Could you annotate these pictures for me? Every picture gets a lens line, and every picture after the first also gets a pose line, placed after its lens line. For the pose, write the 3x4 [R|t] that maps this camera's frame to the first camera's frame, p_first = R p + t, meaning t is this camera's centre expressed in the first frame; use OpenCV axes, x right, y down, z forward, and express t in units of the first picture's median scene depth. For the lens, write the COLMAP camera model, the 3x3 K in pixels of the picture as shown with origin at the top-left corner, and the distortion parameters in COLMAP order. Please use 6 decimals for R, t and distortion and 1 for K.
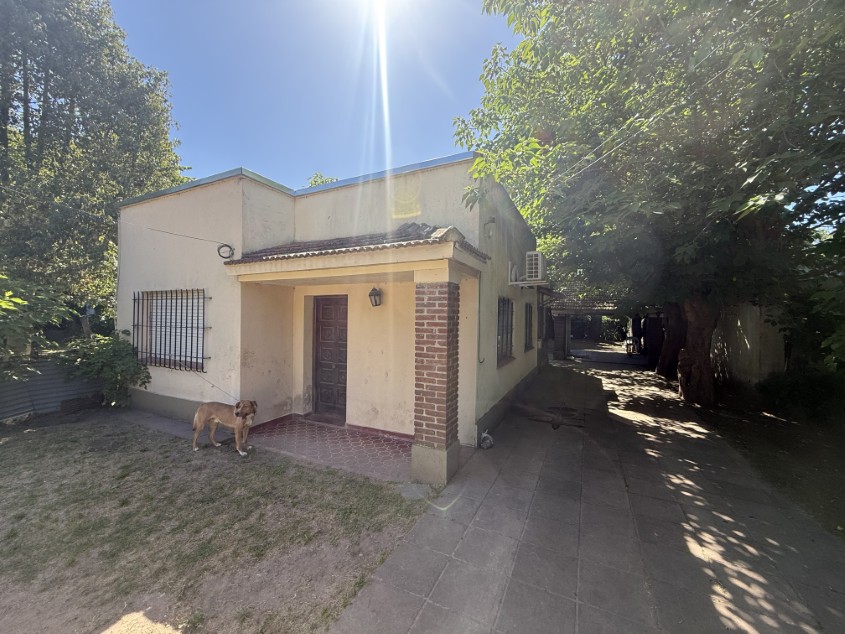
lens RADIAL K [[338.3, 0, 419.7], [0, 338.3, 317.0], [0, 0, 1]] dist [-0.003188, 0.001600]
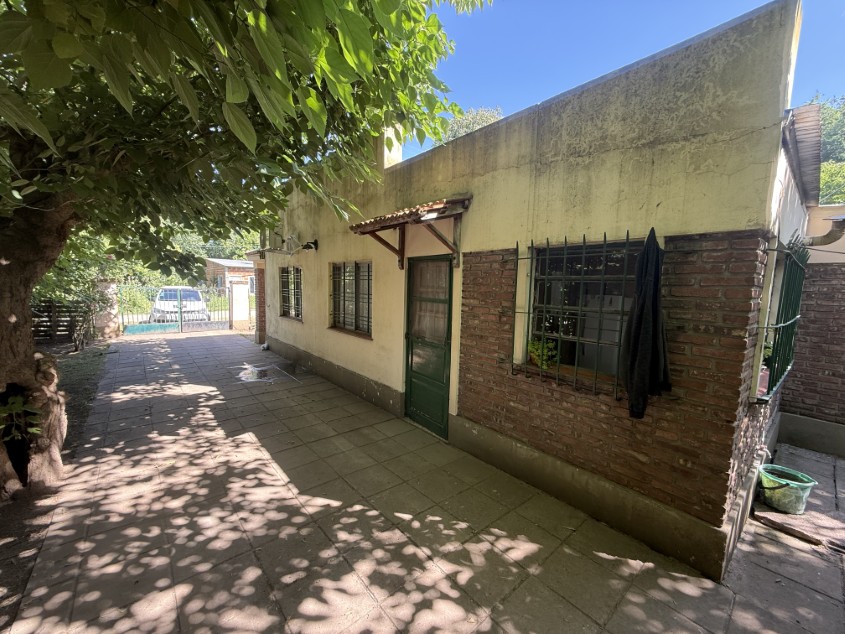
lens RADIAL K [[338.3, 0, 421.5], [0, 338.3, 318.4], [0, 0, 1]] dist [-0.003188, 0.001600]
pose [[-0.393410, 0.070755, -0.916636, 1.488604], [-0.030580, 0.995475, 0.089965, -0.000906], [0.918854, 0.063423, -0.389466, 2.375916]]
